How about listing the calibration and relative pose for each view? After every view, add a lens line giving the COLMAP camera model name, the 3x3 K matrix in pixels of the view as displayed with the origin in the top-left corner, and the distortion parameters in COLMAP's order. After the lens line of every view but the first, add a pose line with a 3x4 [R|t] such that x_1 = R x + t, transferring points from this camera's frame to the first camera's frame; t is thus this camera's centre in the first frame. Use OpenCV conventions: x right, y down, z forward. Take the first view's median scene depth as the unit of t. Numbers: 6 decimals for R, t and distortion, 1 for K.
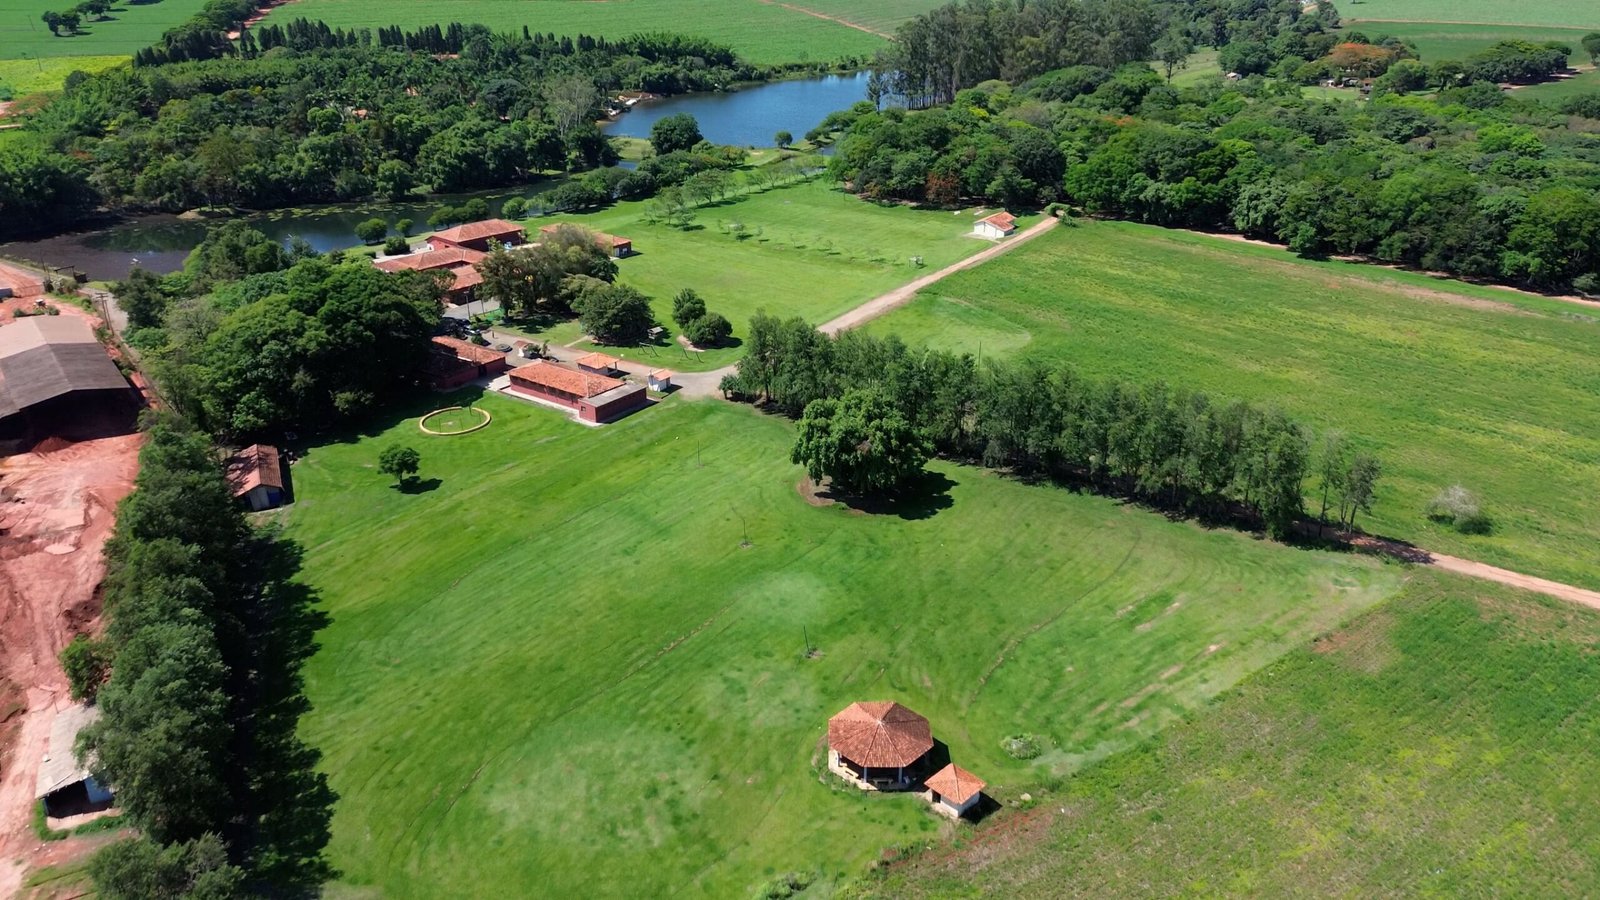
lens RADIAL K [[1175.8, 0, 798.4], [0, 1175.8, 454.0], [0, 0, 1]] dist [0.053906, -0.056445]
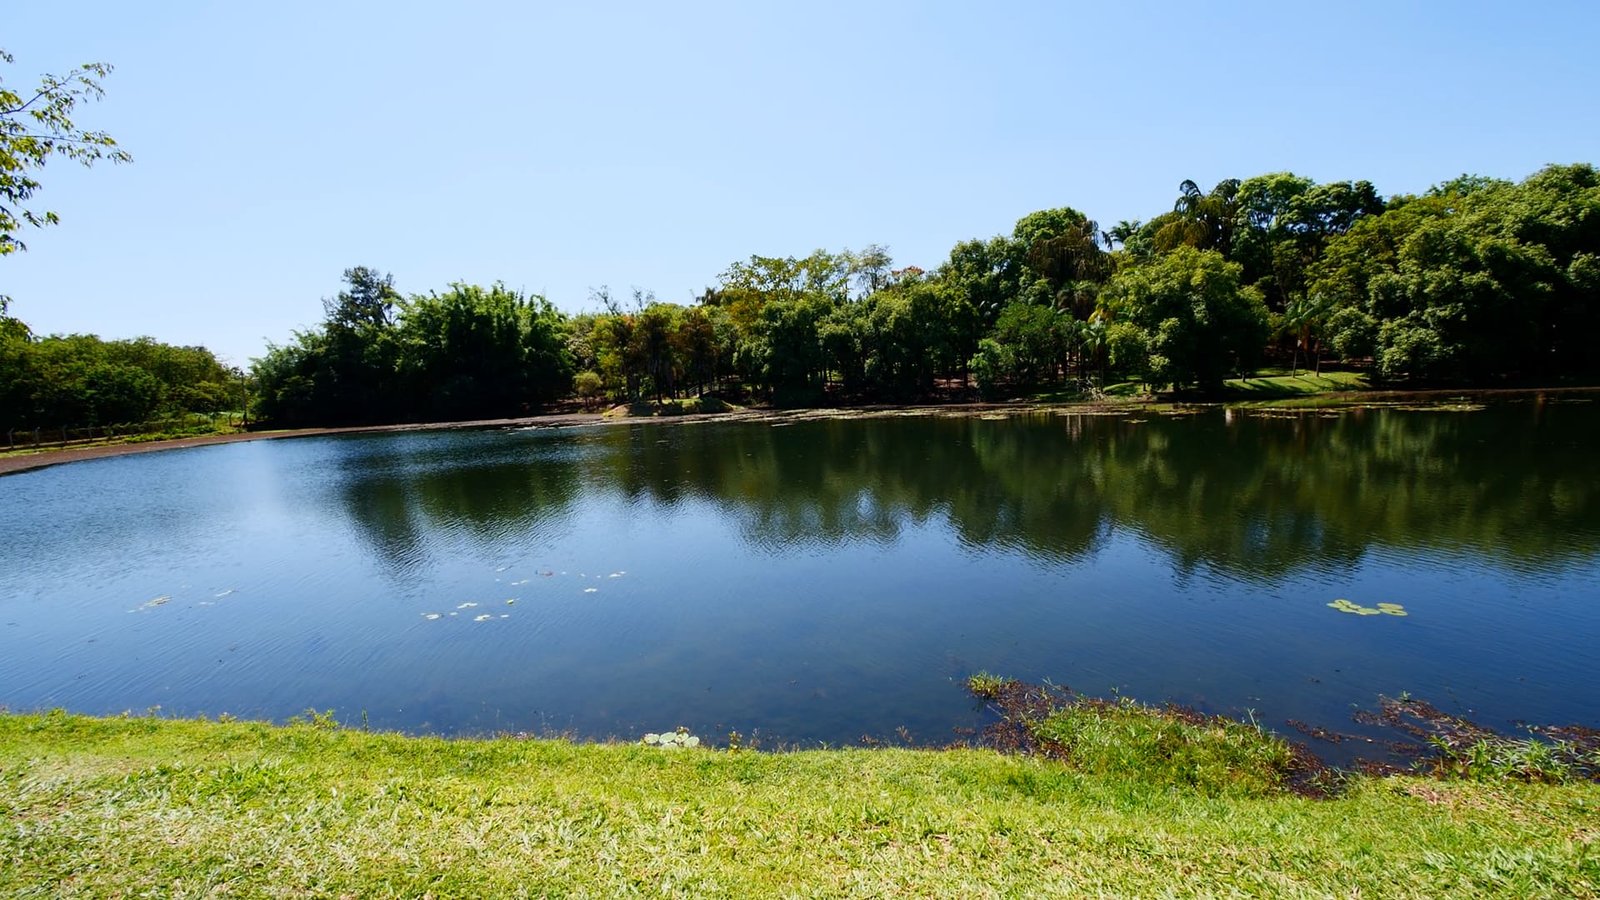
lens RADIAL K [[636.8, 0, 804.8], [0, 636.8, 441.1], [0, 0, 1]] dist [0.017583, -0.006312]
pose [[0.592853, 0.051959, -0.803632, -0.285486], [-0.274719, 0.951105, -0.141171, -0.170226], [0.757003, 0.304467, 0.578140, 0.886790]]
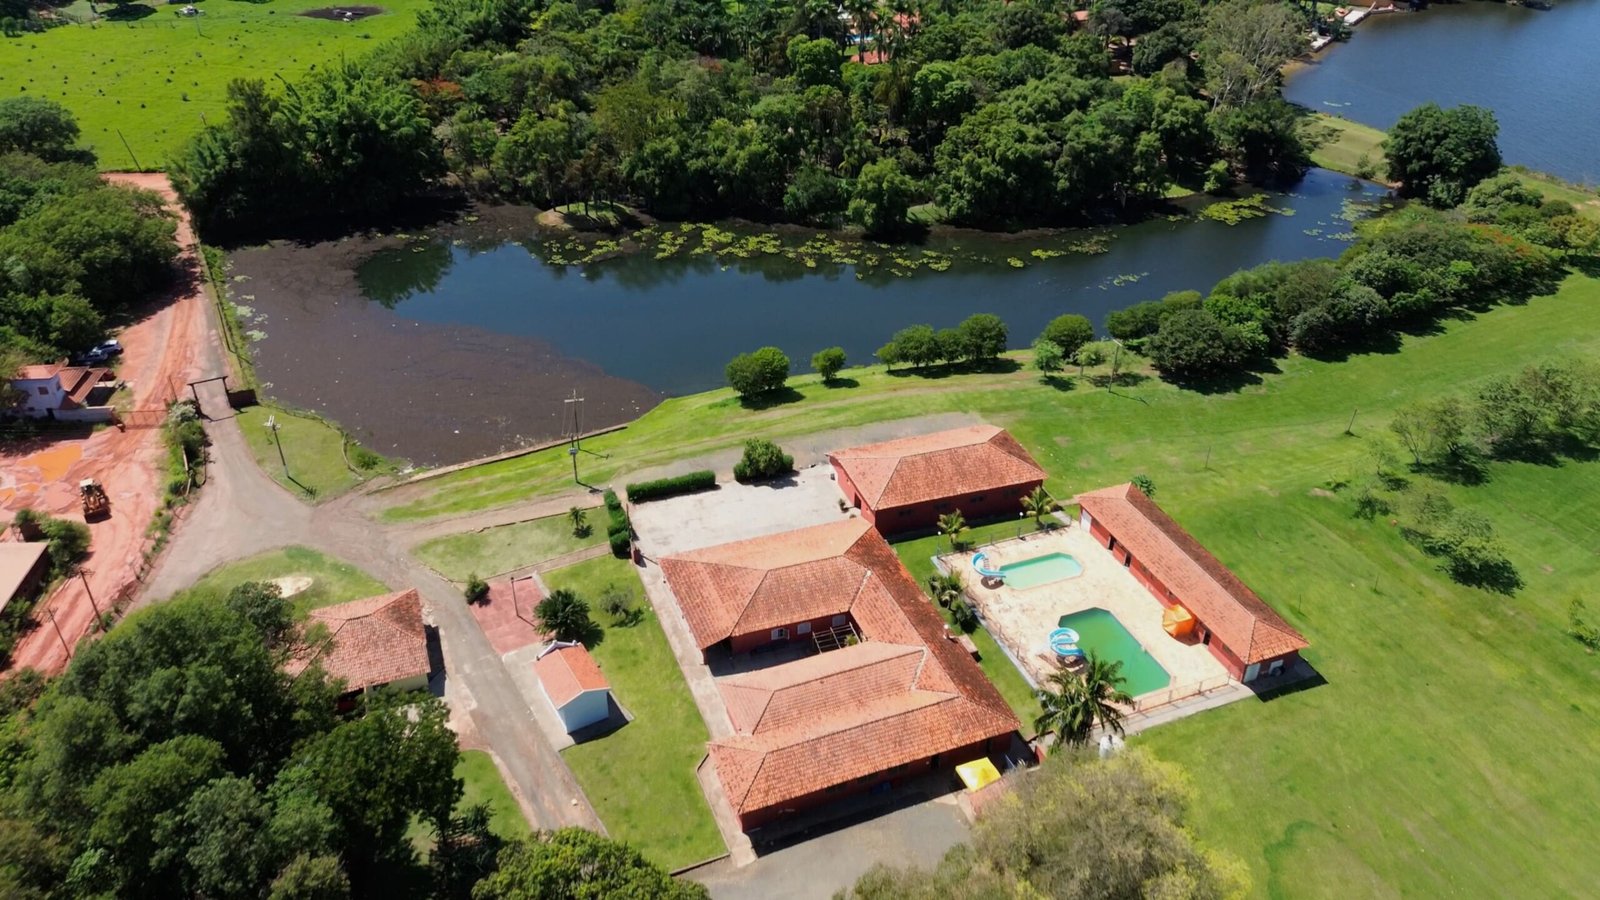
lens RADIAL K [[1175.8, 0, 795.9], [0, 1175.8, 462.4], [0, 0, 1]] dist [0.053906, -0.056445]
pose [[0.866801, 0.277067, -0.414596, -0.112871], [-0.209425, 0.956821, 0.201580, -0.219206], [0.452545, -0.087903, 0.887398, 0.486035]]
